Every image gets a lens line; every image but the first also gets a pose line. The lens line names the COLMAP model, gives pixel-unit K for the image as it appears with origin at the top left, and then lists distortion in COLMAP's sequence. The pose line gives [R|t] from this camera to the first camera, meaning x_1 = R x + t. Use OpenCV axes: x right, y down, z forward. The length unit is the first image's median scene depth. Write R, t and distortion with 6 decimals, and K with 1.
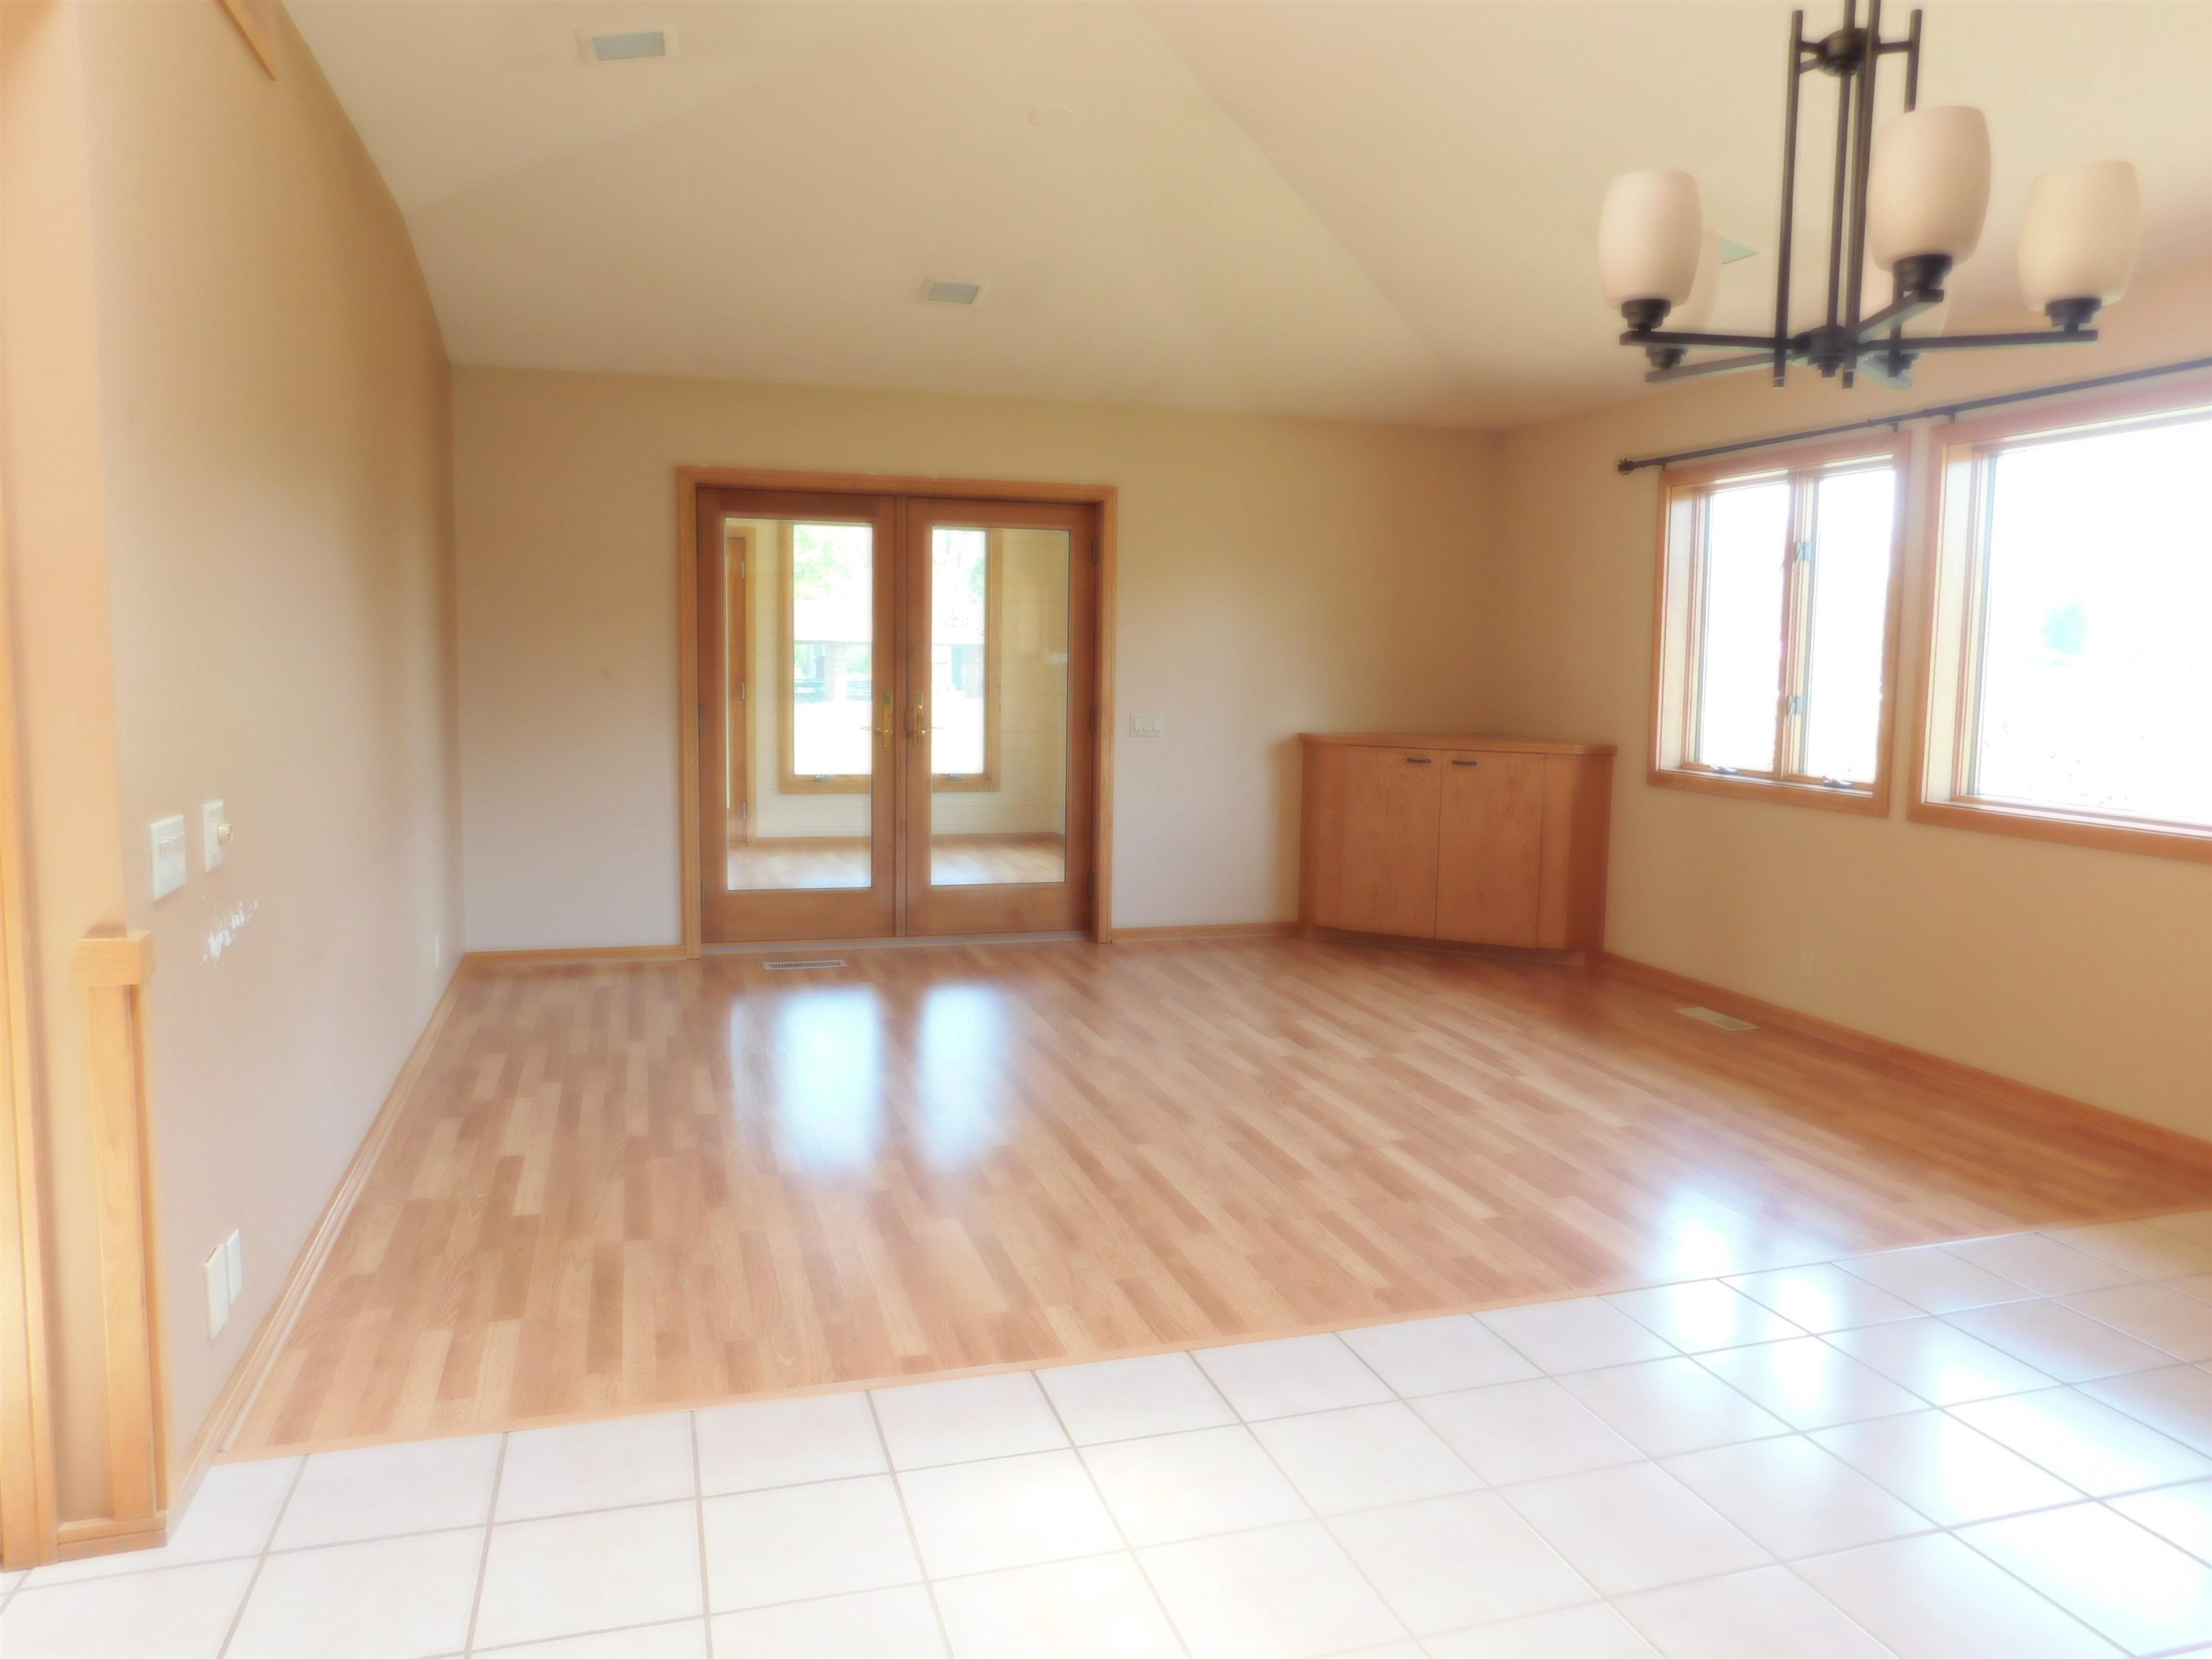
lens RADIAL K [[1536.2, 0, 1110.3], [0, 1536.2, 817.1], [0, 0, 1]] dist [-0.088961, 0.064916]
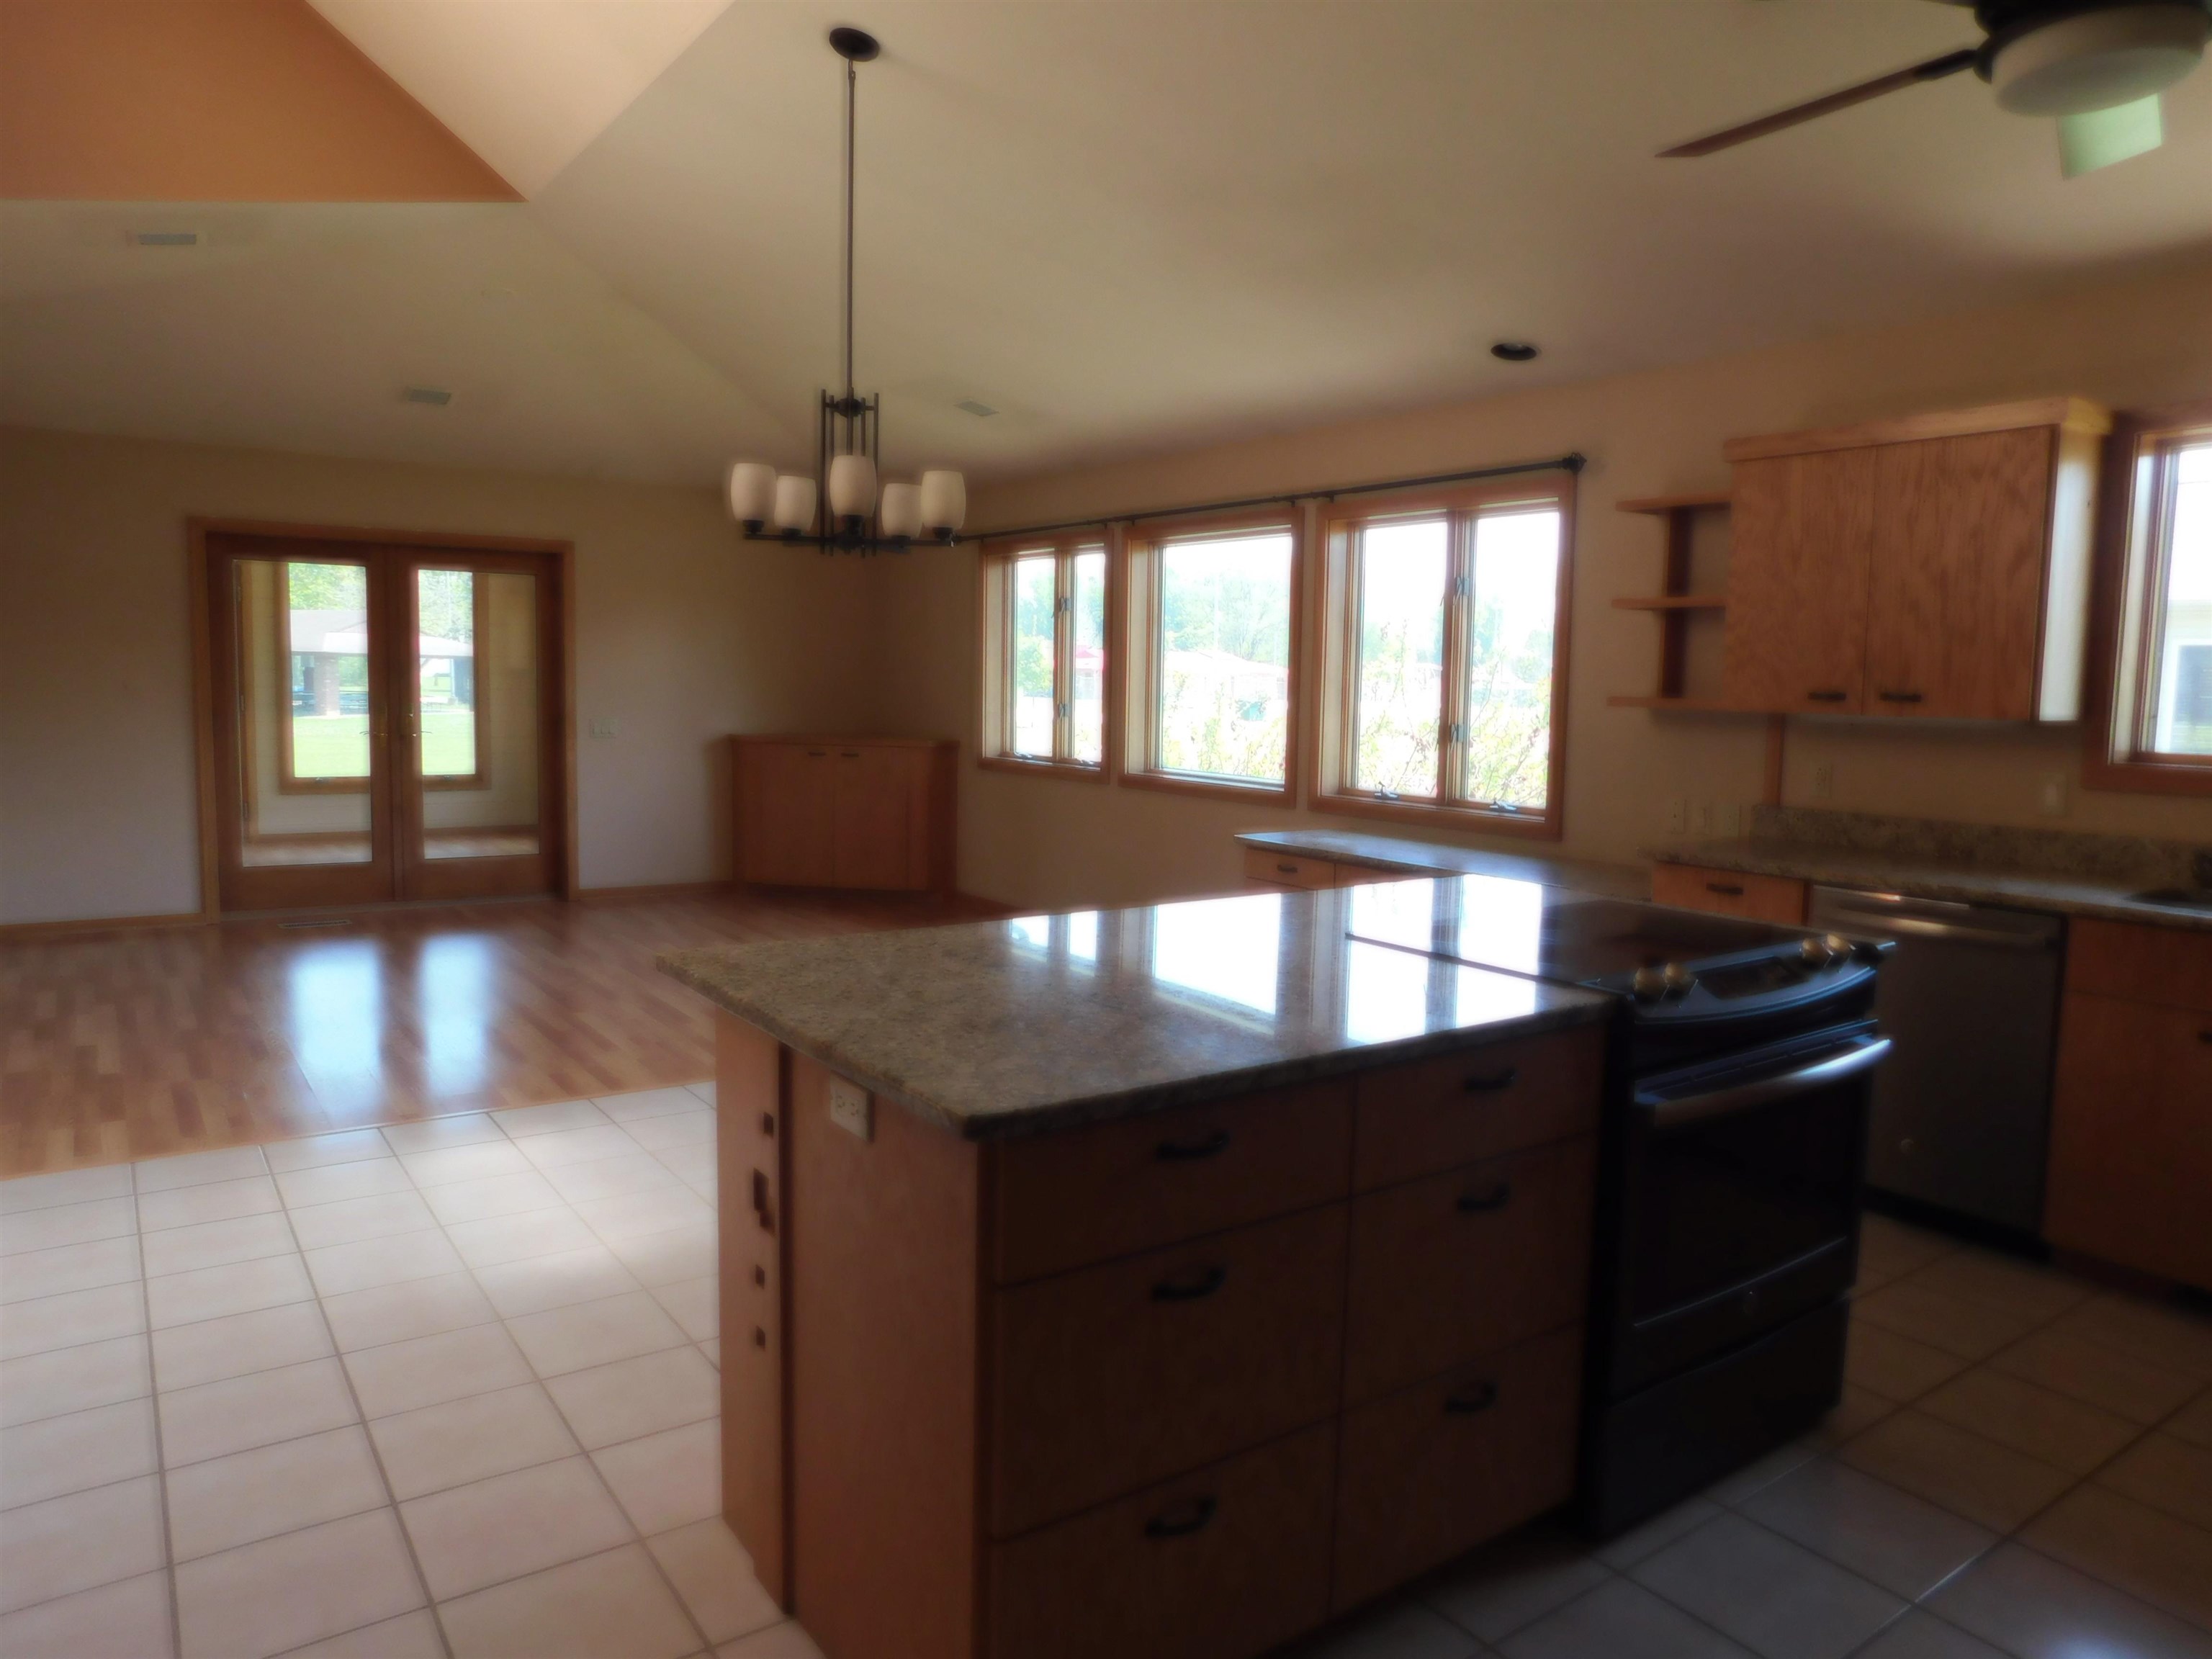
lens RADIAL K [[1483.9, 0, 1103.4], [0, 1483.9, 825.4], [0, 0, 1]] dist [-0.069757, 0.064715]
pose [[0.951917, -0.023932, 0.305419, 0.045603], [0.023801, 0.999708, 0.004154, 0.026173], [-0.305429, 0.003315, 0.952209, -0.304183]]
